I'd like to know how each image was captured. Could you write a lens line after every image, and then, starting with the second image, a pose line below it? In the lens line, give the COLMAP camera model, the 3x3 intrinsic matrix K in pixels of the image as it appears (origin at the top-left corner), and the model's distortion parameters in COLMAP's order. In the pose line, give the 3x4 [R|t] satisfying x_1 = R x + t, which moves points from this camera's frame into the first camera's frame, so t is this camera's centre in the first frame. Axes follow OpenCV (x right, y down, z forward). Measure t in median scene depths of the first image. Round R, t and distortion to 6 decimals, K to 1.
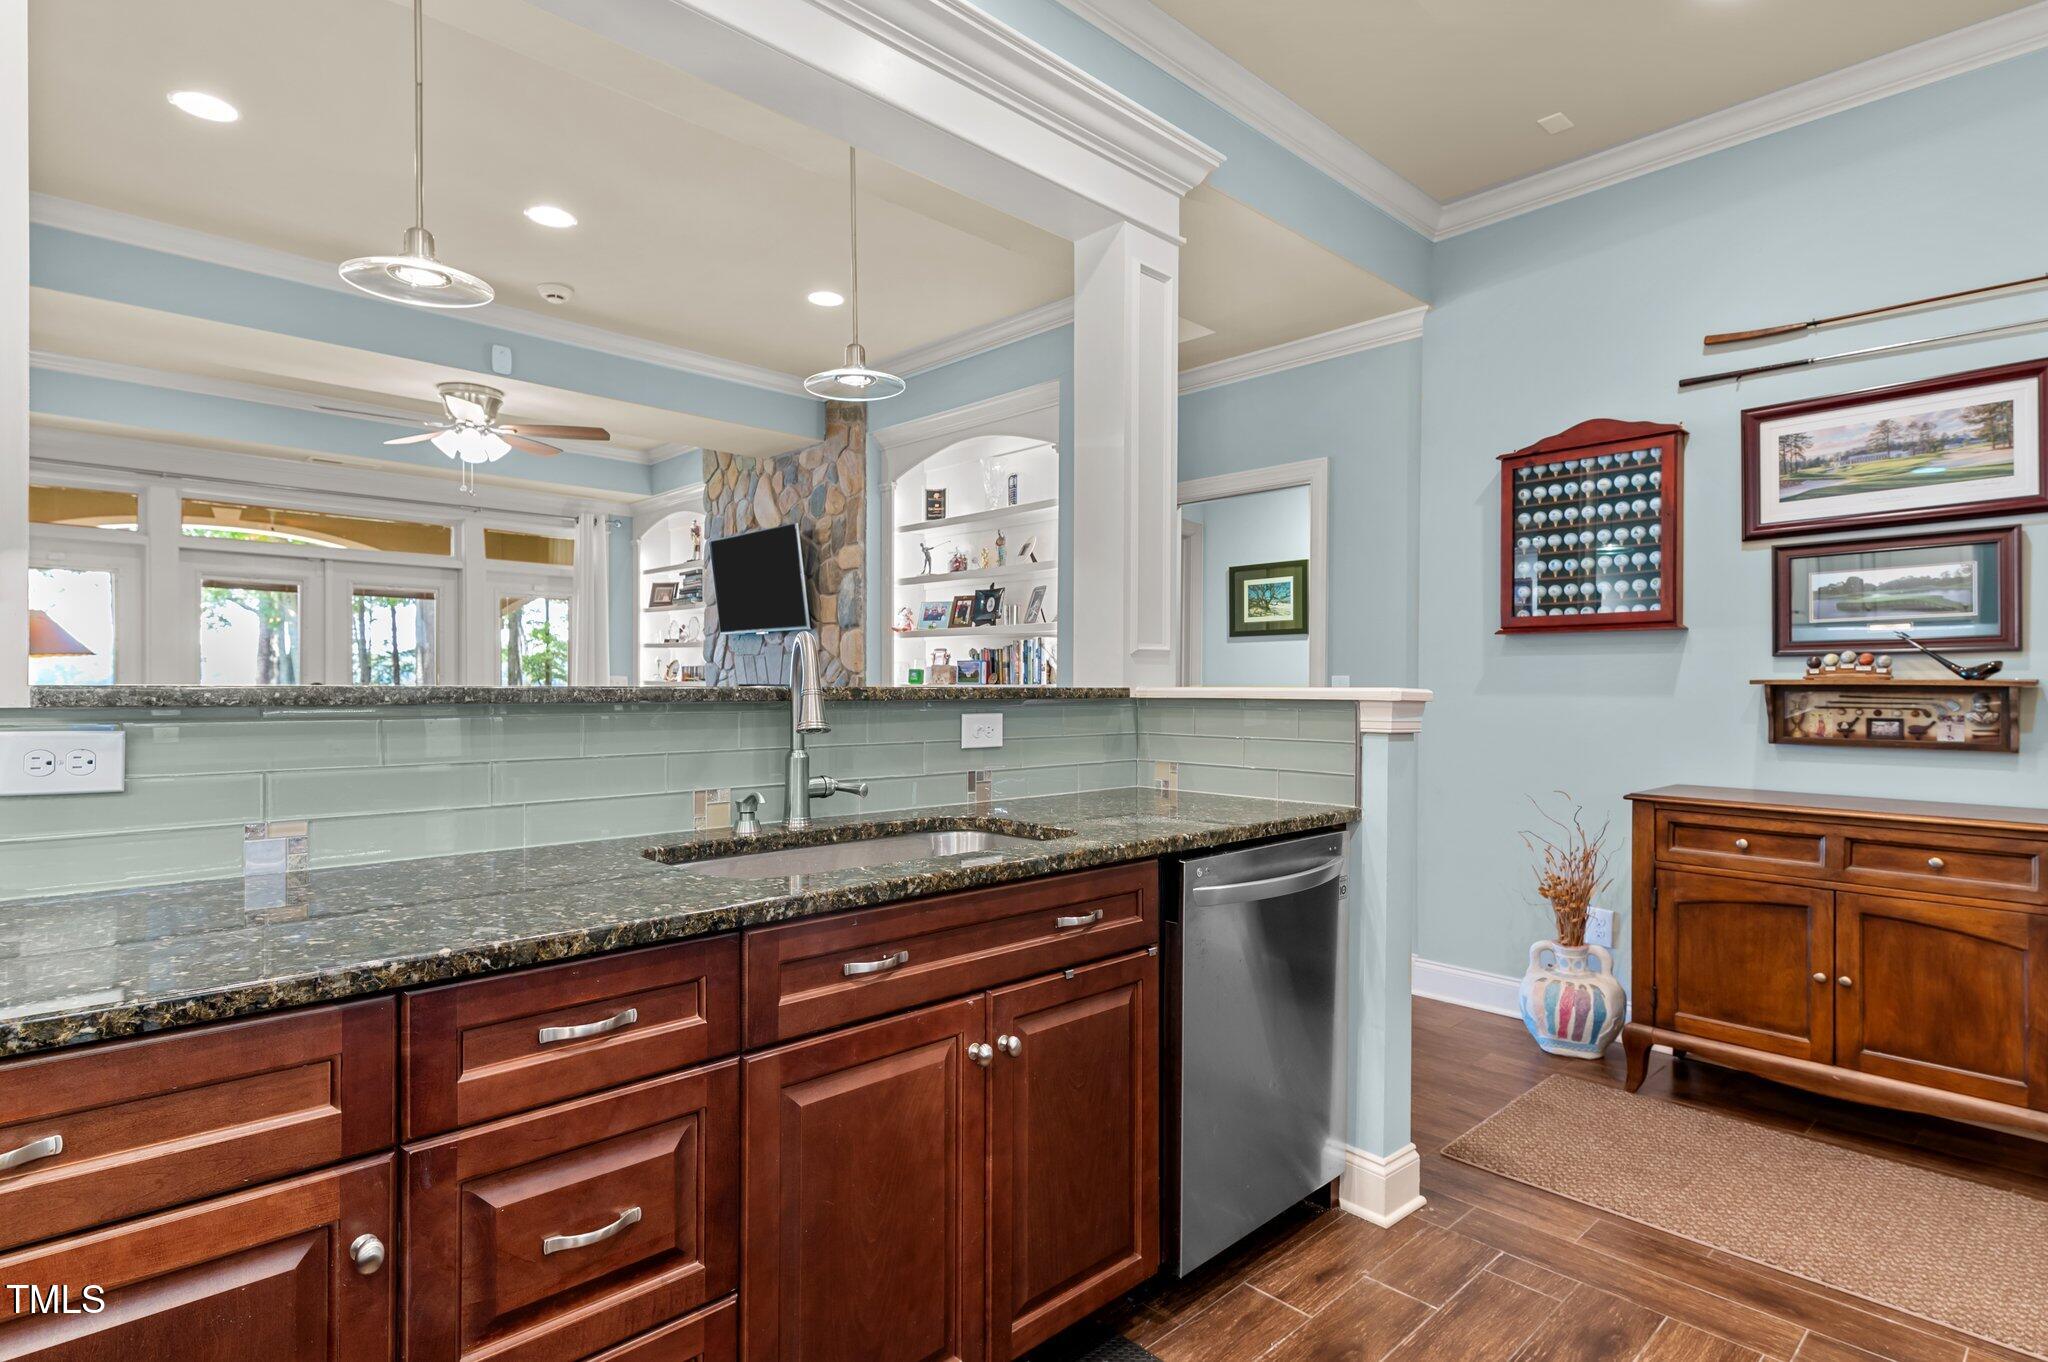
lens RADIAL K [[1041.4, 0, 1024.0], [0, 1041.4, 681.0], [0, 0, 1]] dist [0.000445, 0.000021]
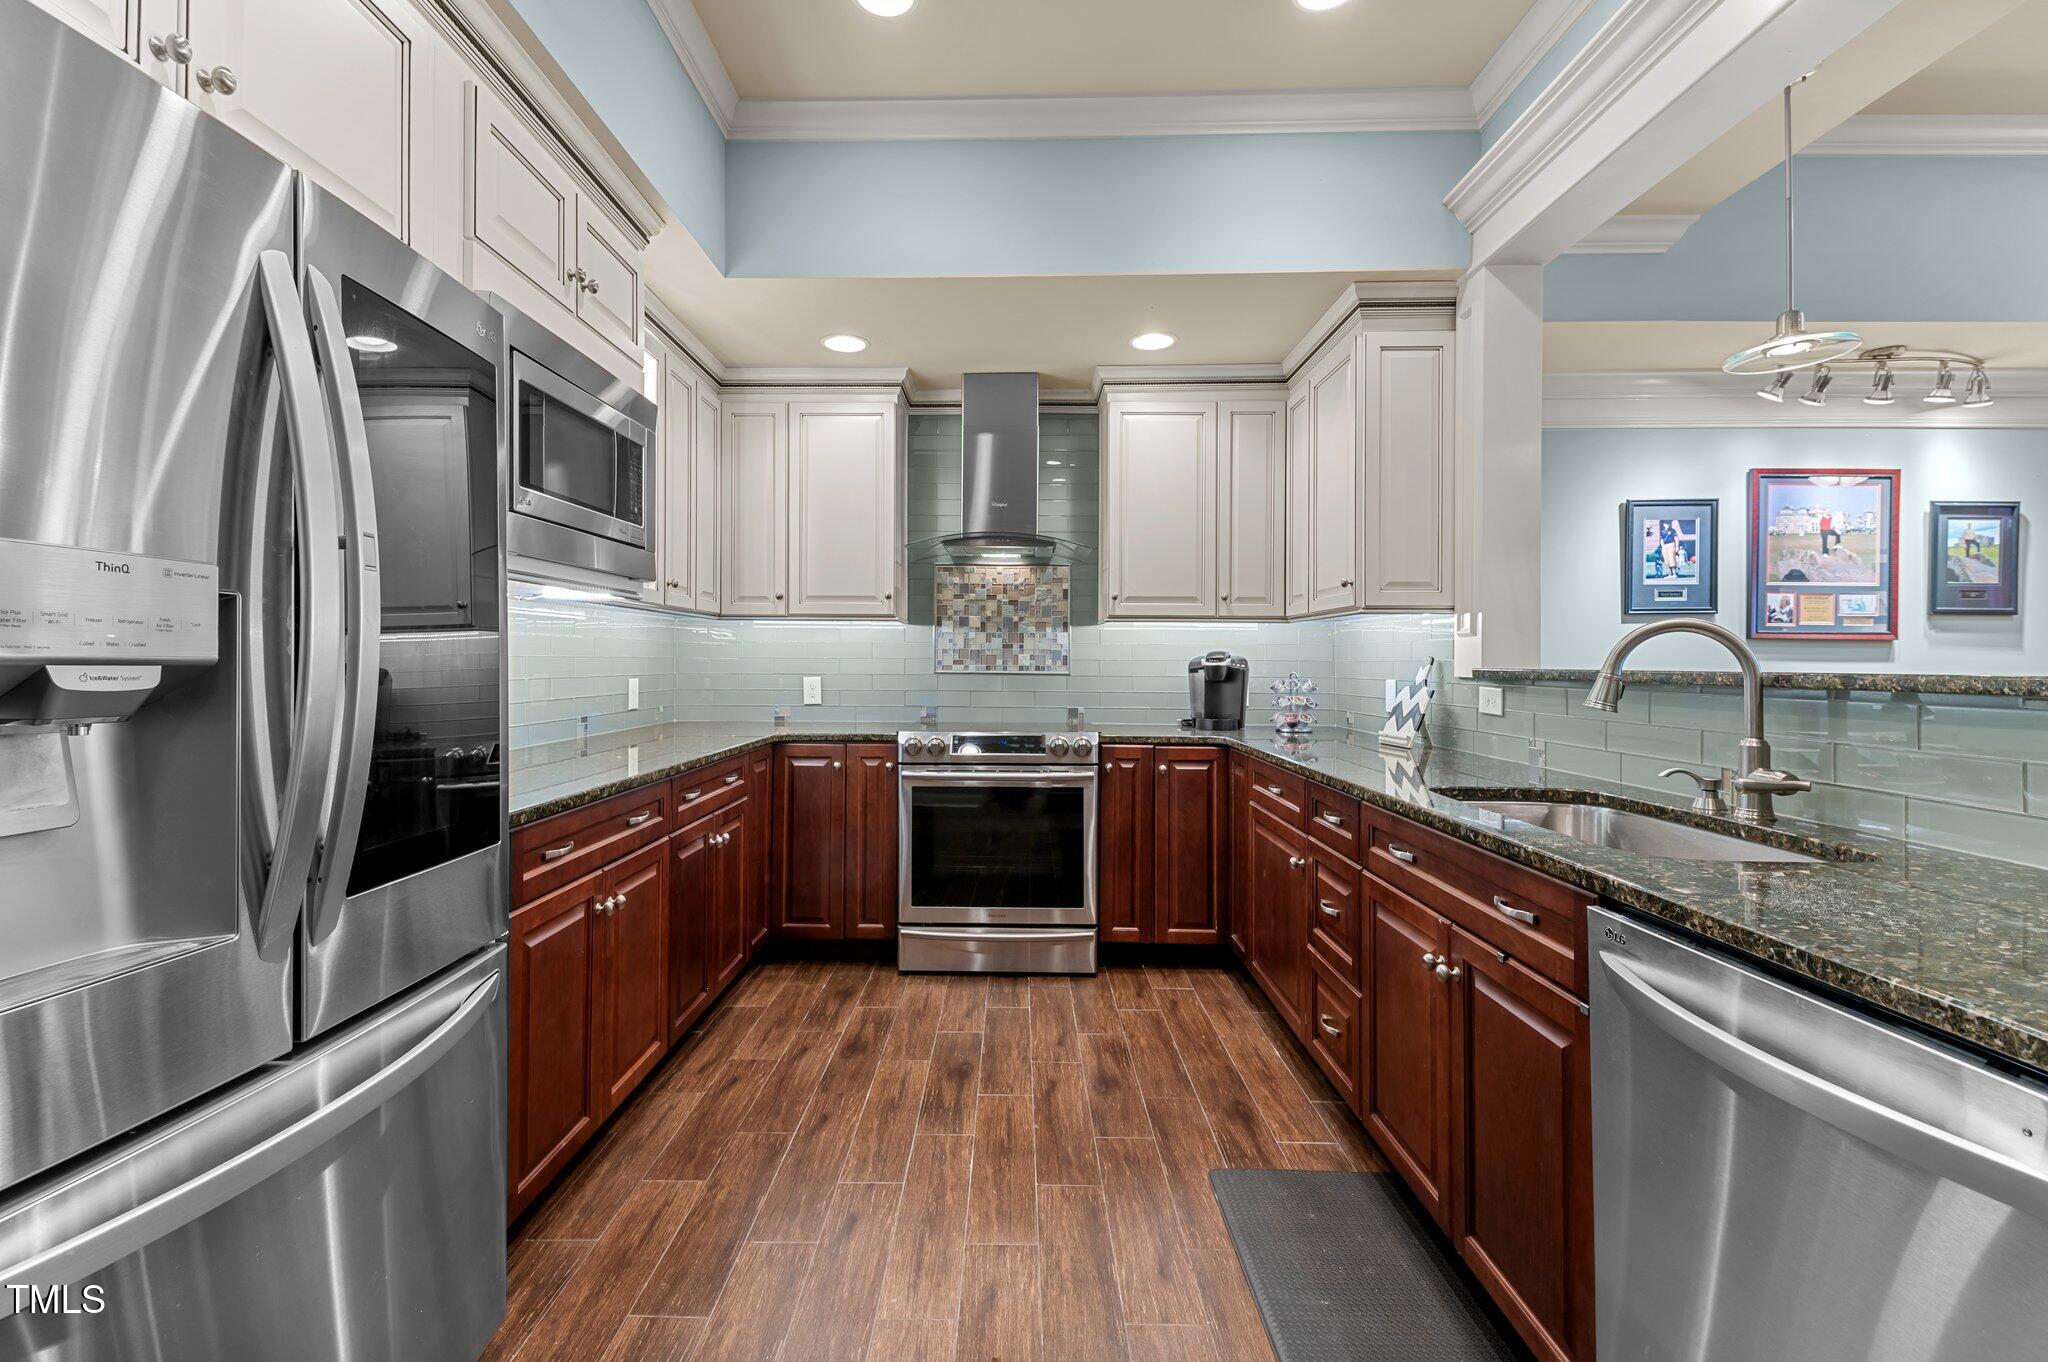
lens RADIAL K [[873.1, 0, 1024.0], [0, 873.1, 681.0], [0, 0, 1]] dist [0.000231, 0.000034]
pose [[-0.686331, 0.008086, -0.727245, 0.858800], [-0.003716, 0.999886, 0.014625, 0.006065], [0.727280, 0.012740, -0.686222, 1.110789]]
